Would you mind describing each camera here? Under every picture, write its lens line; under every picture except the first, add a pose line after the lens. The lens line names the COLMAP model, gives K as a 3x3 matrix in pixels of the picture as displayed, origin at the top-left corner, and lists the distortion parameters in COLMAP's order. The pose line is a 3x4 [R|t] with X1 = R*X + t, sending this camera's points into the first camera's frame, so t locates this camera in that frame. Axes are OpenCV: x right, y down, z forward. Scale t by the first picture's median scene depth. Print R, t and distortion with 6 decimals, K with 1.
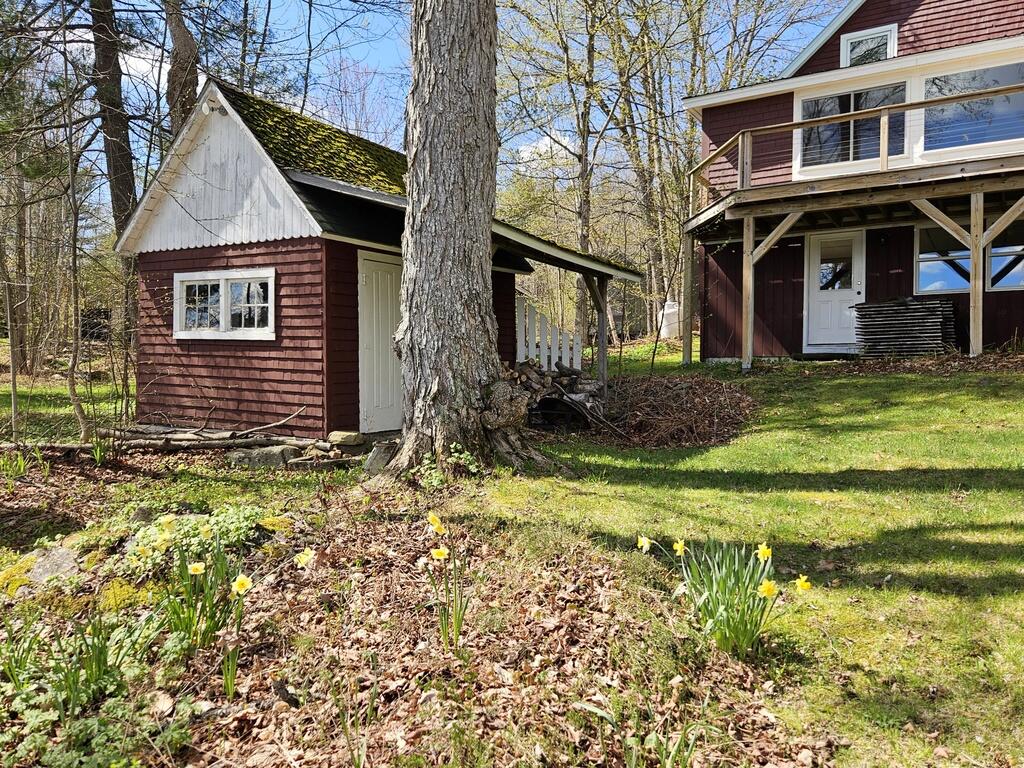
lens RADIAL K [[739.5, 0, 512.0], [0, 739.5, 384.0], [0, 0, 1]] dist [0.002424, 0.000183]
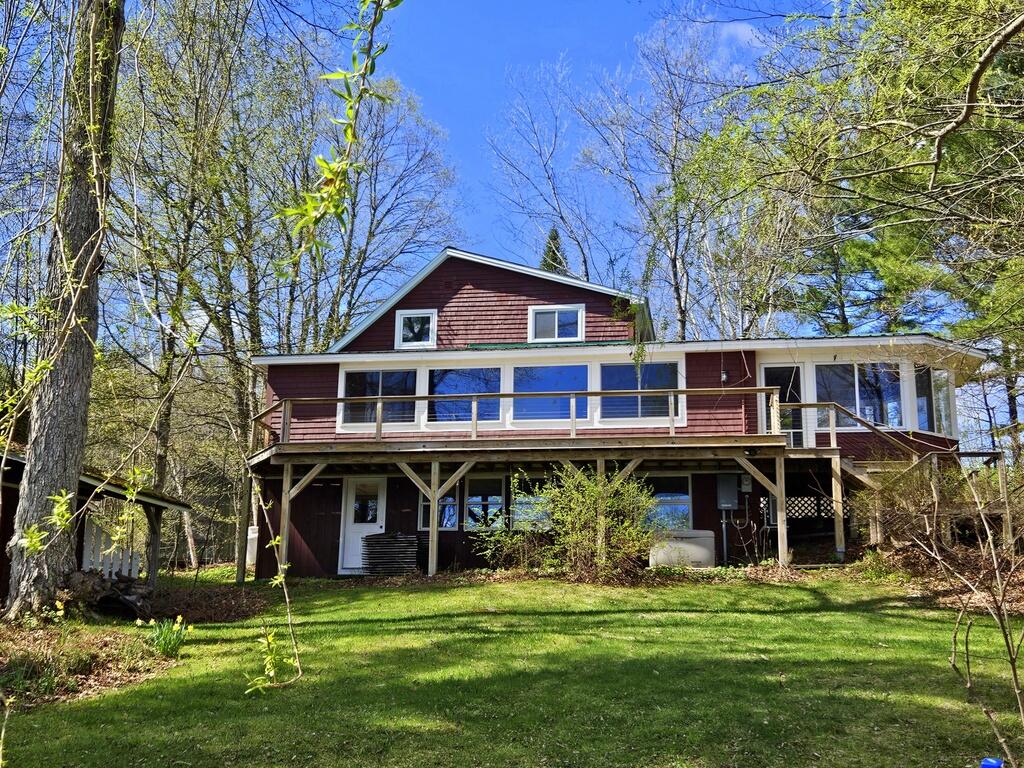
lens RADIAL K [[1037.5, 0, 515.2], [0, 1037.5, 401.0], [0, 0, 1]] dist [0.014889, 0.006711]
pose [[0.917371, 0.089001, 0.387955, -0.026044], [0.000712, 0.974312, -0.225201, 0.073578], [-0.398032, 0.206869, 0.893743, -0.785117]]
